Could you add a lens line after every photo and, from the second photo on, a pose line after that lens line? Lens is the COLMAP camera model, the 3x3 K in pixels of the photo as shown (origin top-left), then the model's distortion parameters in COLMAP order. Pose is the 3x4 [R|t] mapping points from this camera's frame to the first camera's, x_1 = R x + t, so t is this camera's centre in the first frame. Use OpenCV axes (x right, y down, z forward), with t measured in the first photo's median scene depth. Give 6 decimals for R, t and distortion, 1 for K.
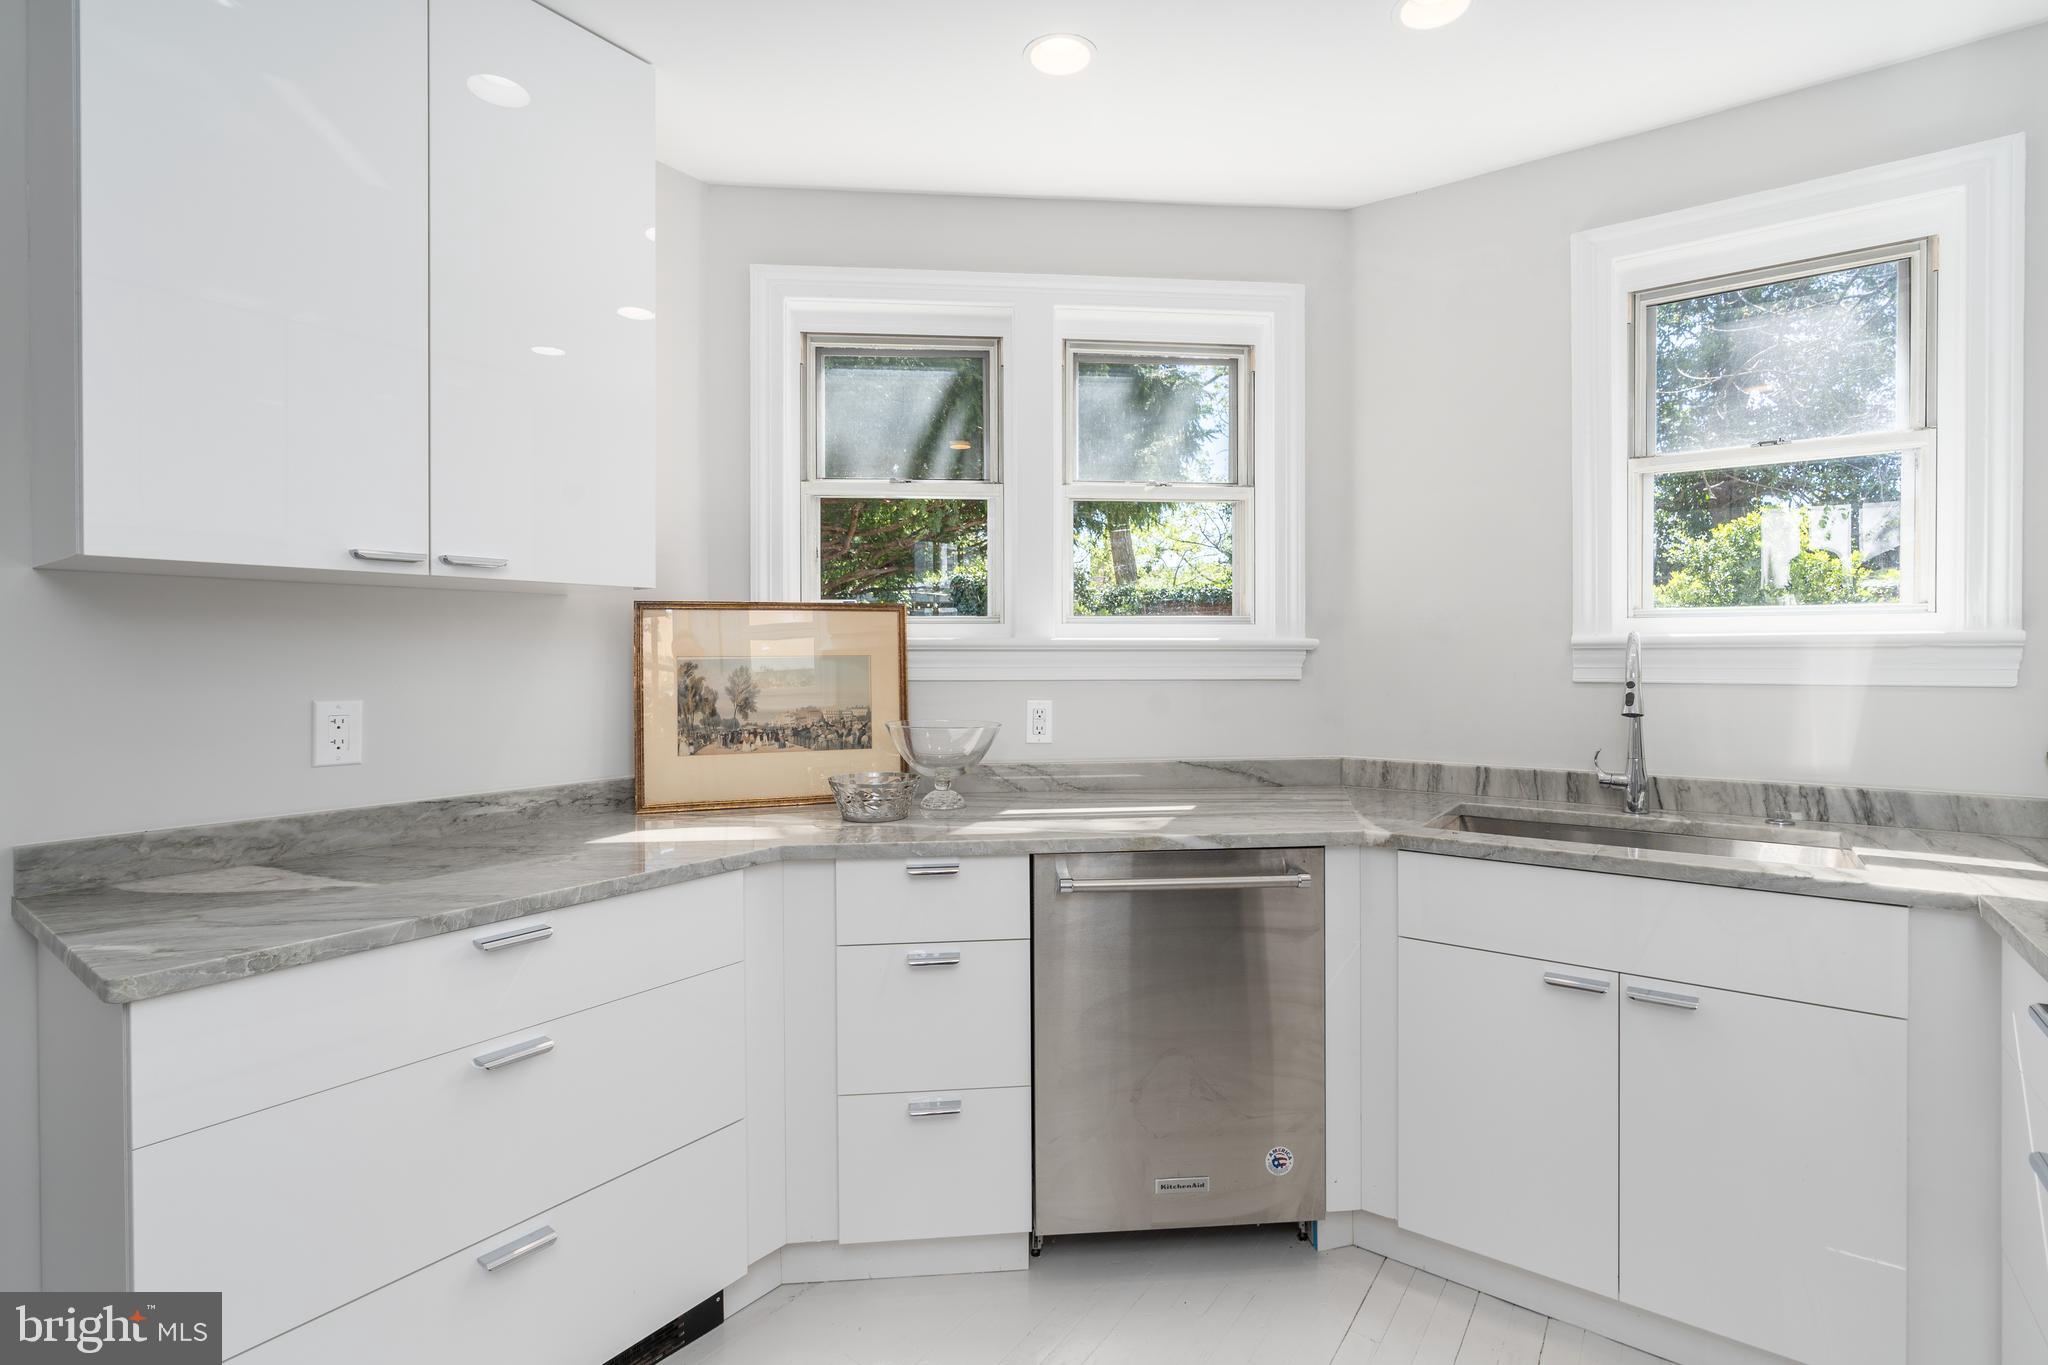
lens RADIAL K [[939.7, 0, 1031.7], [0, 939.7, 661.0], [0, 0, 1]] dist [-0.000658, 0.000781]
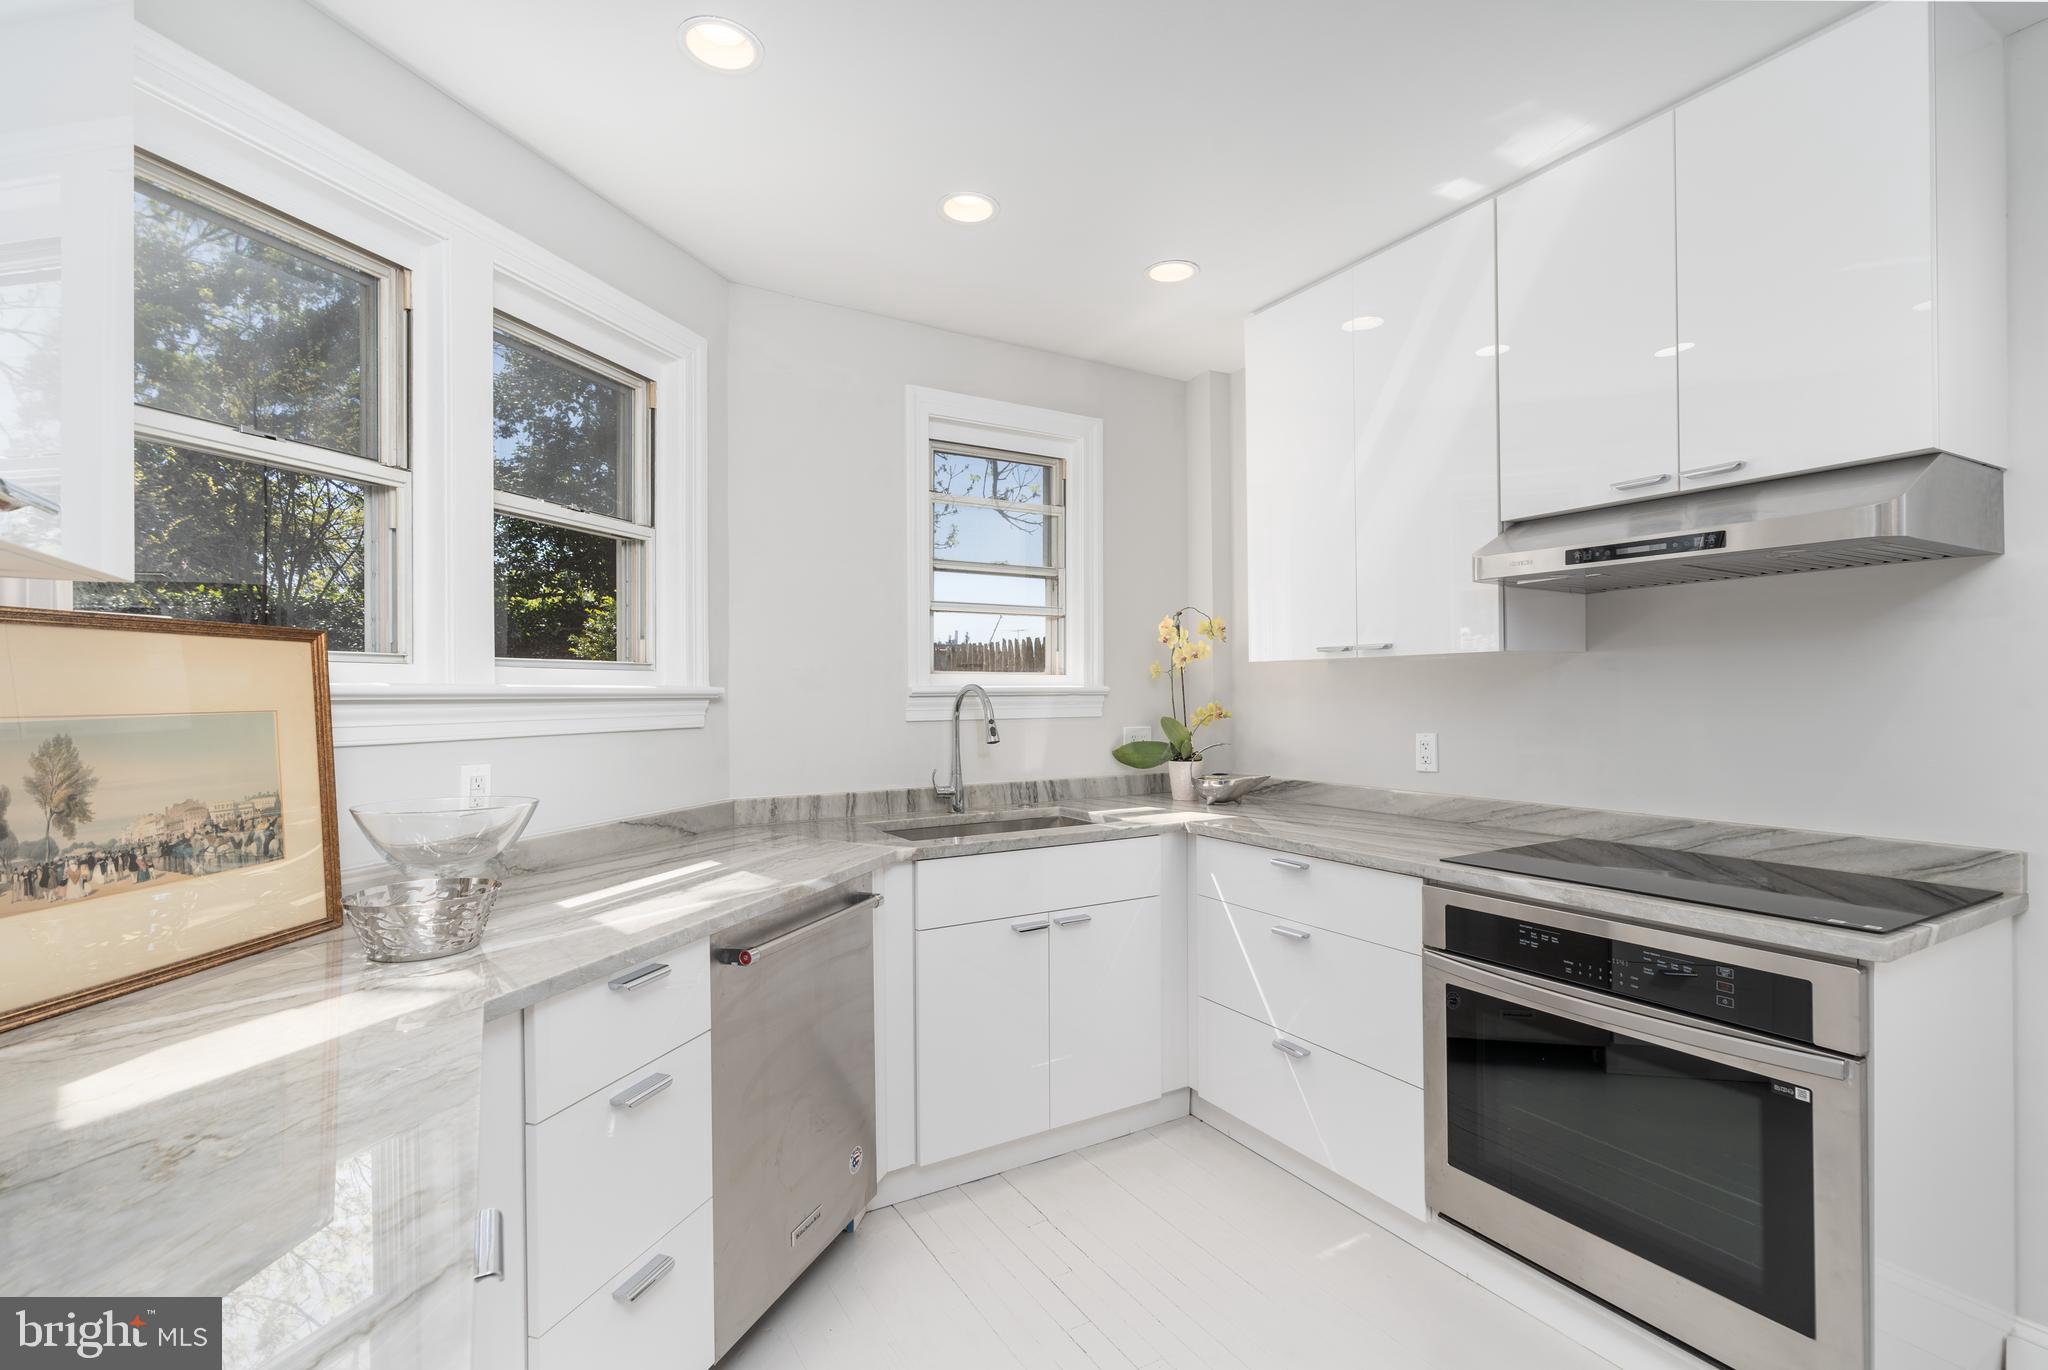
lens RADIAL K [[939.7, 0, 1029.4], [0, 939.7, 693.7], [0, 0, 1]] dist [-0.000658, 0.000781]
pose [[0.408183, -0.001232, 0.912899, -0.554159], [0.009640, 0.999949, -0.002961, -0.010584], [-0.912849, 0.010009, 0.408174, 0.299295]]
